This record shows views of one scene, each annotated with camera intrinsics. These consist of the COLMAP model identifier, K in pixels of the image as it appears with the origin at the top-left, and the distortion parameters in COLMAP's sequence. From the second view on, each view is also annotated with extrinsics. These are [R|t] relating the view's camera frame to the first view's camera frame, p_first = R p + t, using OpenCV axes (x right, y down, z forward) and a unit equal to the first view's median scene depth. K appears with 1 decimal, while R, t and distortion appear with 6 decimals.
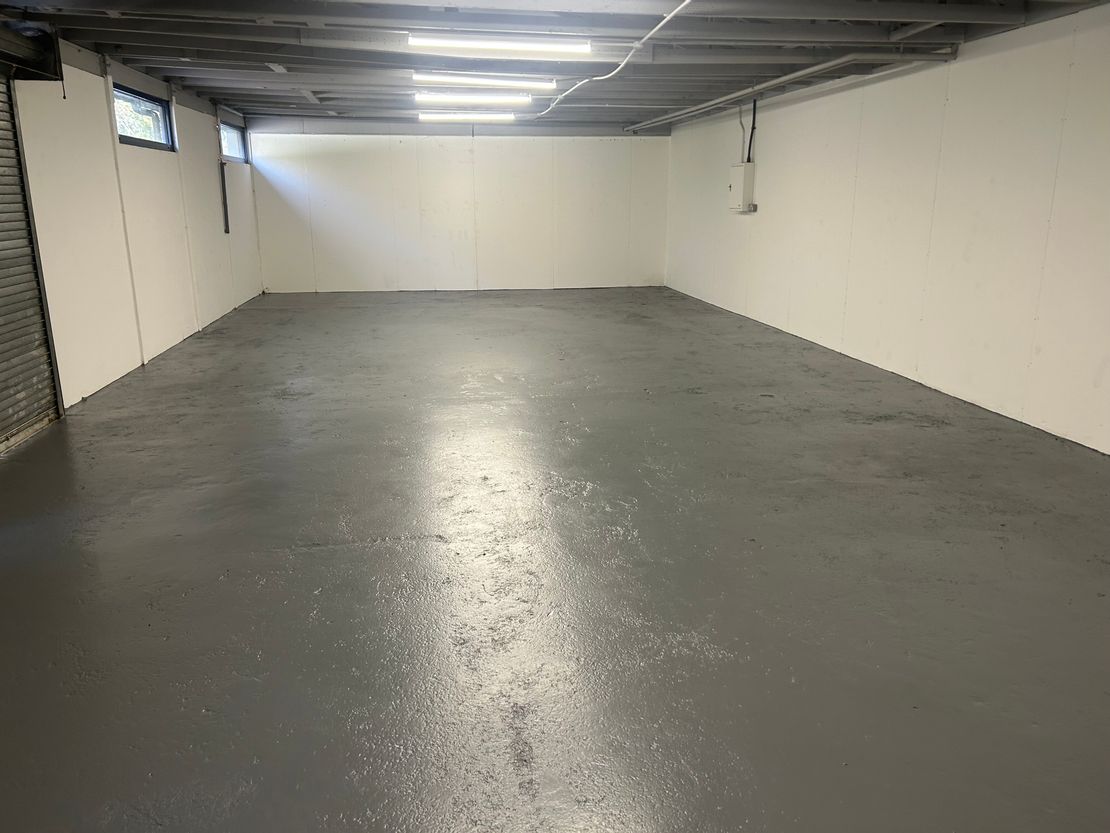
lens RADIAL K [[835.4, 0, 559.2], [0, 835.4, 411.5], [0, 0, 1]] dist [0.043884, -0.025436]
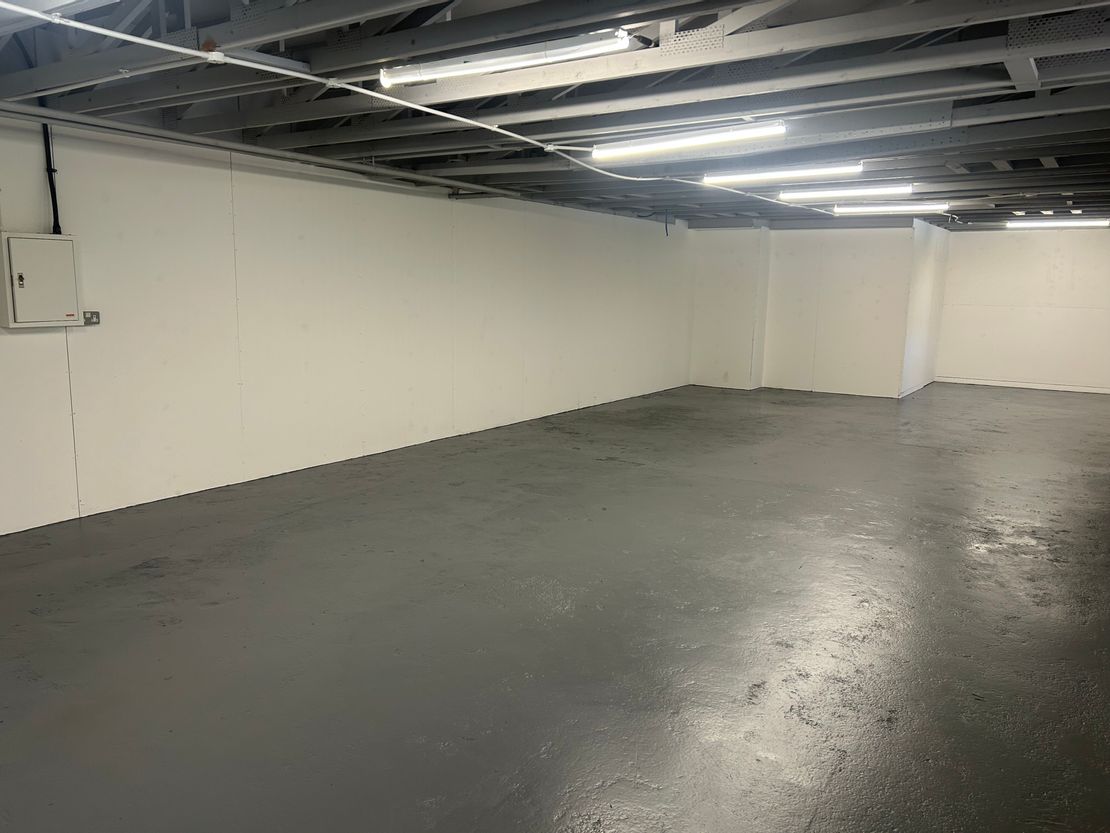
lens RADIAL K [[835.4, 0, 557.3], [0, 835.4, 412.4], [0, 0, 1]] dist [0.043884, -0.025436]
pose [[-0.747268, -0.109715, 0.655403, -0.507804], [0.153094, 0.931322, 0.330457, -0.448608], [-0.646648, 0.347278, -0.679150, 1.677399]]
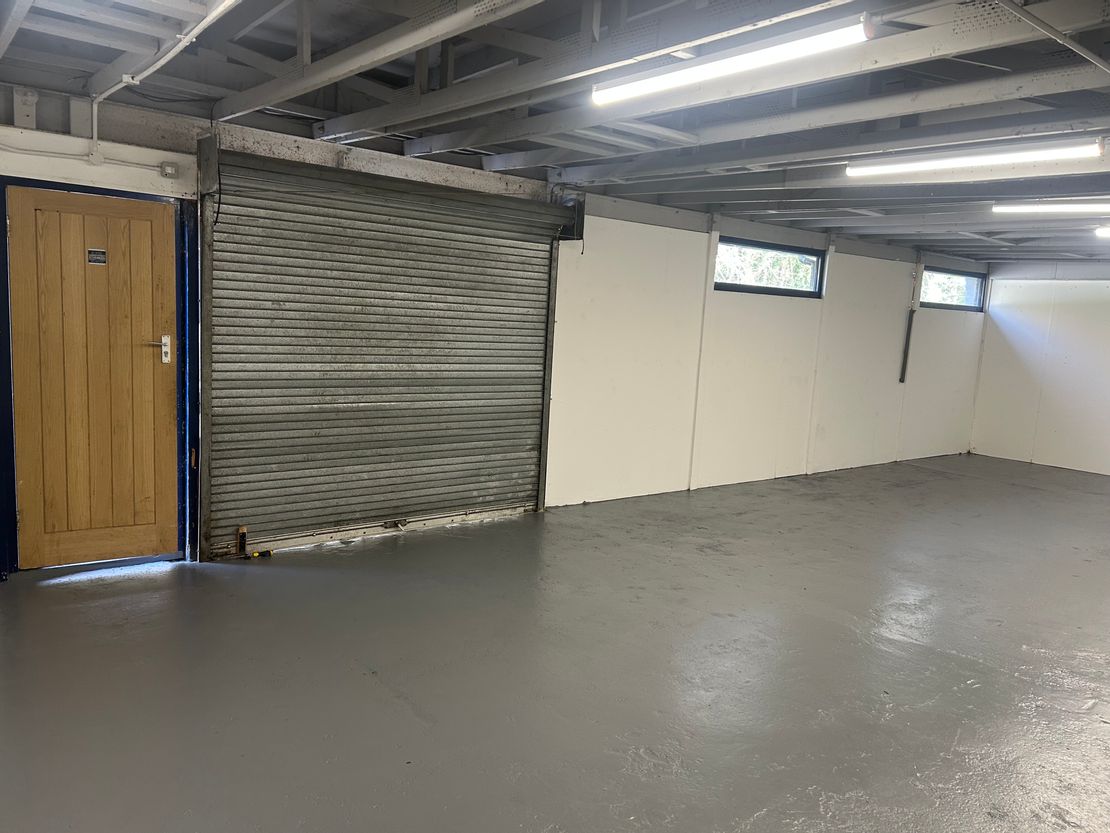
lens RADIAL K [[835.4, 0, 549.1], [0, 835.4, 438.7], [0, 0, 1]] dist [0.043884, -0.025436]
pose [[0.504461, 0.161167, -0.848260, 0.328120], [-0.272085, 0.962044, 0.020977, -0.097915], [0.819444, 0.220217, 0.529165, 0.297099]]
